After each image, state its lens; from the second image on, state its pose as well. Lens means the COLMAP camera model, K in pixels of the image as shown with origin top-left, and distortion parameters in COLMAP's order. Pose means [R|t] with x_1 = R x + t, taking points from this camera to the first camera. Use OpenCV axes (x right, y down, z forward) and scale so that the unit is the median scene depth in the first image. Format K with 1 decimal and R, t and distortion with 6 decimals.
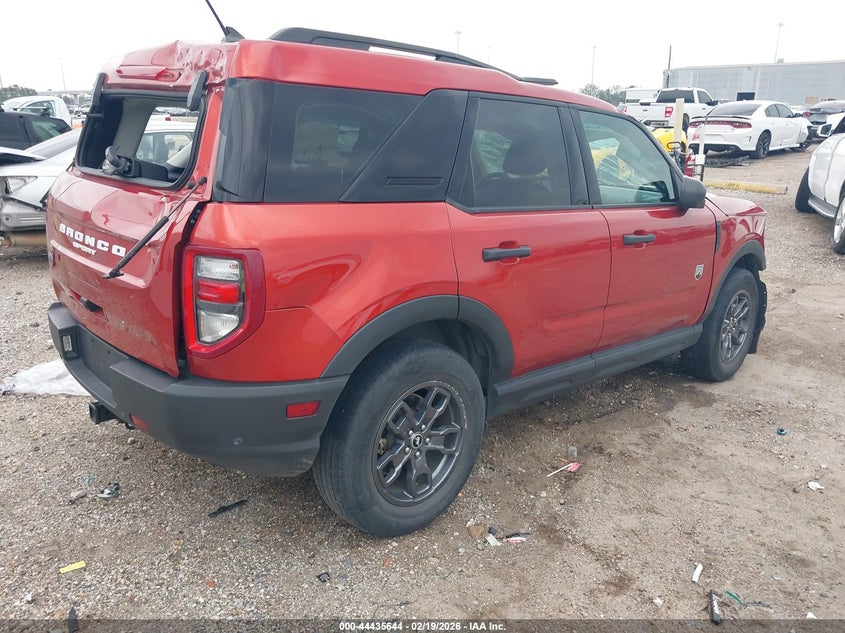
lens RADIAL K [[679.3, 0, 422.5], [0, 679.3, 316.5], [0, 0, 1]] dist [0.066650, -0.074988]
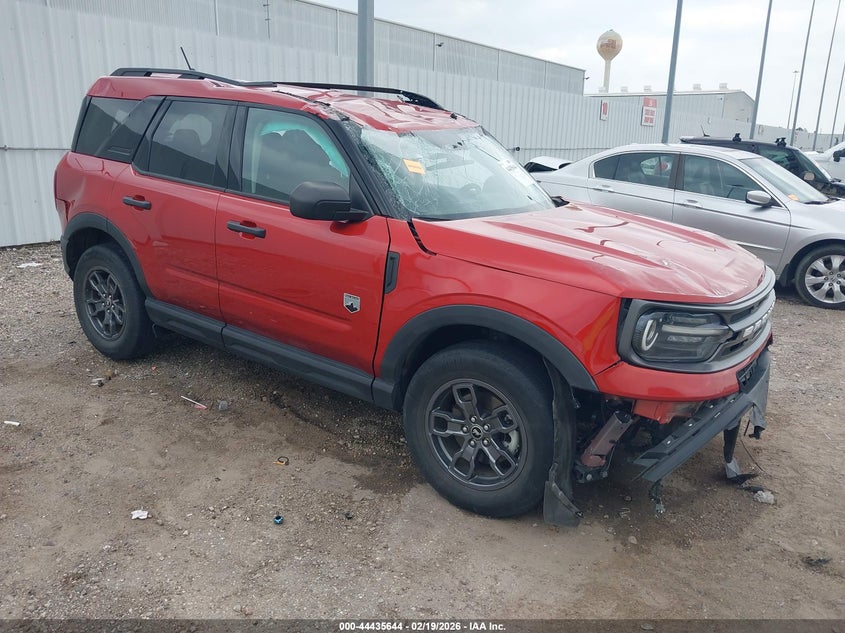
lens RADIAL K [[672.5, 0, 422.5], [0, 672.5, 316.5], [0, 0, 1]] dist [0.001340, -0.007264]
pose [[0.185010, 0.241669, -0.952558, 1.132513], [-0.295319, 0.938163, 0.180659, -0.207030], [0.937314, 0.247885, 0.244939, 0.864318]]
